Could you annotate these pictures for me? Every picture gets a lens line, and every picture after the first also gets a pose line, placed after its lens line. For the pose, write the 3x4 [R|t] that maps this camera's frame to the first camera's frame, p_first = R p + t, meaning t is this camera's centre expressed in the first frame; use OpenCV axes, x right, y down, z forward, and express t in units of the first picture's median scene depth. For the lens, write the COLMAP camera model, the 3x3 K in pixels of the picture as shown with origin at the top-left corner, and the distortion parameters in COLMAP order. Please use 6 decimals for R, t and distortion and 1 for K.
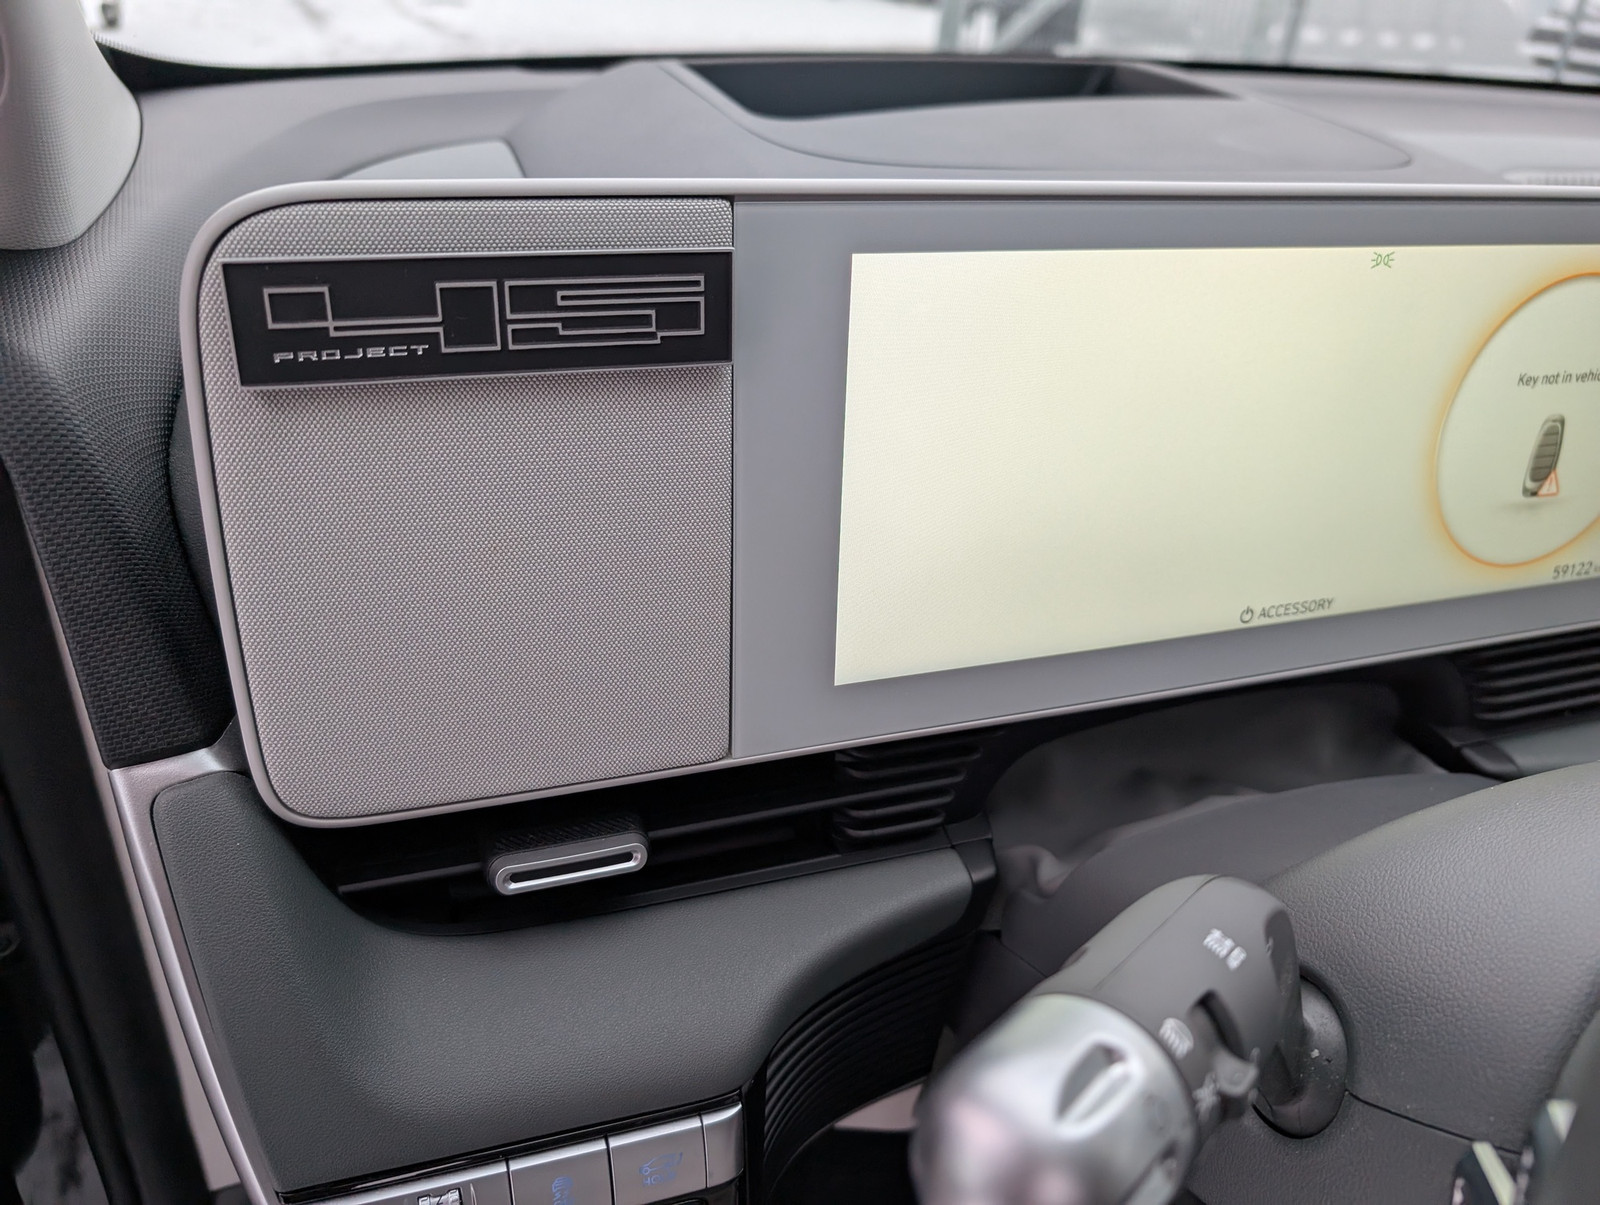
lens RADIAL K [[1165.9, 0, 800.9], [0, 1165.9, 600.3], [0, 0, 1]] dist [0.002753, -0.009283]
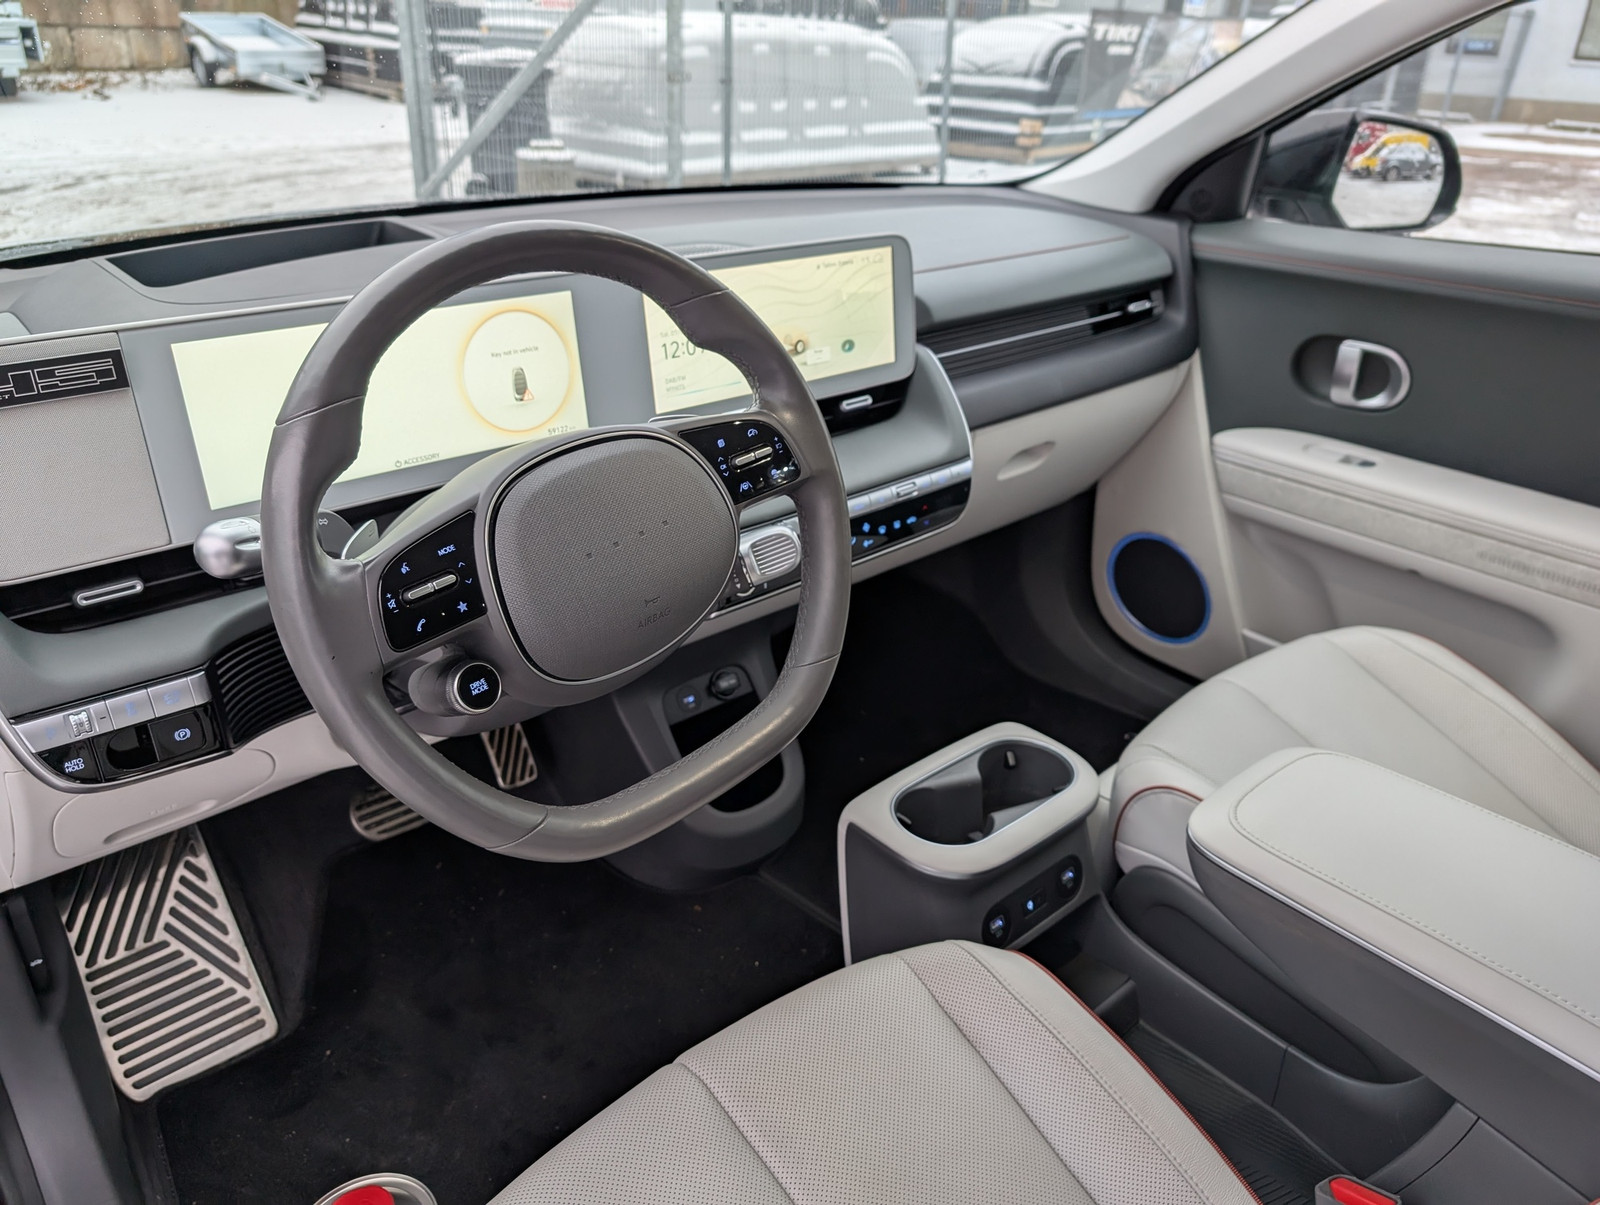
lens RADIAL K [[1165.9, 0, 803.8], [0, 1165.9, 596.4], [0, 0, 1]] dist [0.002753, -0.009283]
pose [[0.921732, -0.209772, 0.326199, 0.421865], [0.227099, 0.973748, -0.015508, 0.709661], [-0.314382, 0.088374, 0.945174, -2.157036]]
